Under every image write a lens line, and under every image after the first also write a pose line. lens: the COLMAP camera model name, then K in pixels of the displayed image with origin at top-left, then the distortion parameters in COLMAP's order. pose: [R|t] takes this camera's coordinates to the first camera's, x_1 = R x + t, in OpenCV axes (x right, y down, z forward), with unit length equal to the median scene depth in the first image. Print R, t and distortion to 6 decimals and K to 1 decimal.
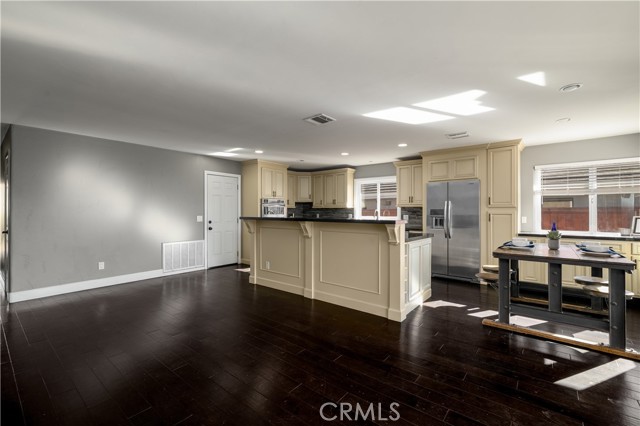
lens RADIAL K [[282.9, 0, 320.2], [0, 282.9, 213.4], [0, 0, 1]] dist [0.004481, 0.000155]
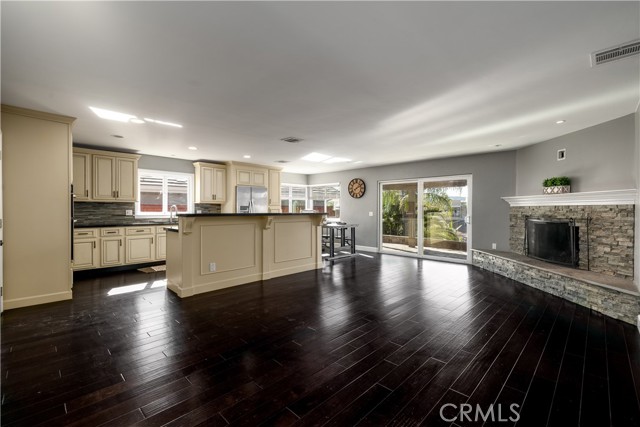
lens RADIAL K [[282.9, 0, 321.1], [0, 282.9, 210.8], [0, 0, 1]] dist [0.004481, 0.000155]
pose [[0.080998, -0.004288, 0.996705, -0.925854], [0.000781, 0.999991, 0.004239, 0.003604], [-0.996714, 0.000435, 0.081000, 0.518758]]
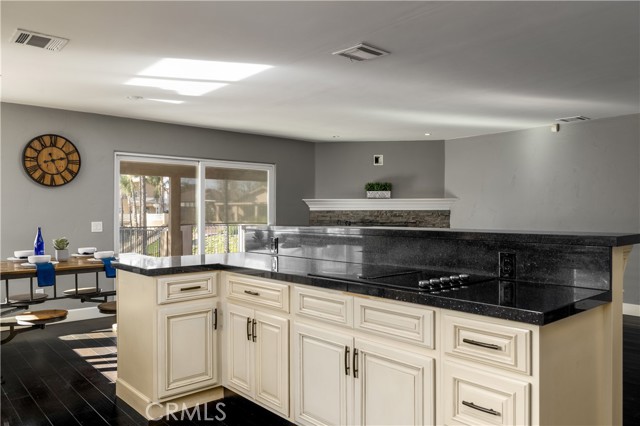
lens RADIAL K [[473.4, 0, 320.1], [0, 473.4, 212.5], [0, 0, 1]] dist [0.010855, 0.002409]
pose [[-0.988024, 0.003189, 0.154270, -0.050316], [0.003740, 0.999988, 0.003282, -0.006754], [-0.154257, 0.003820, -0.988023, 1.348960]]
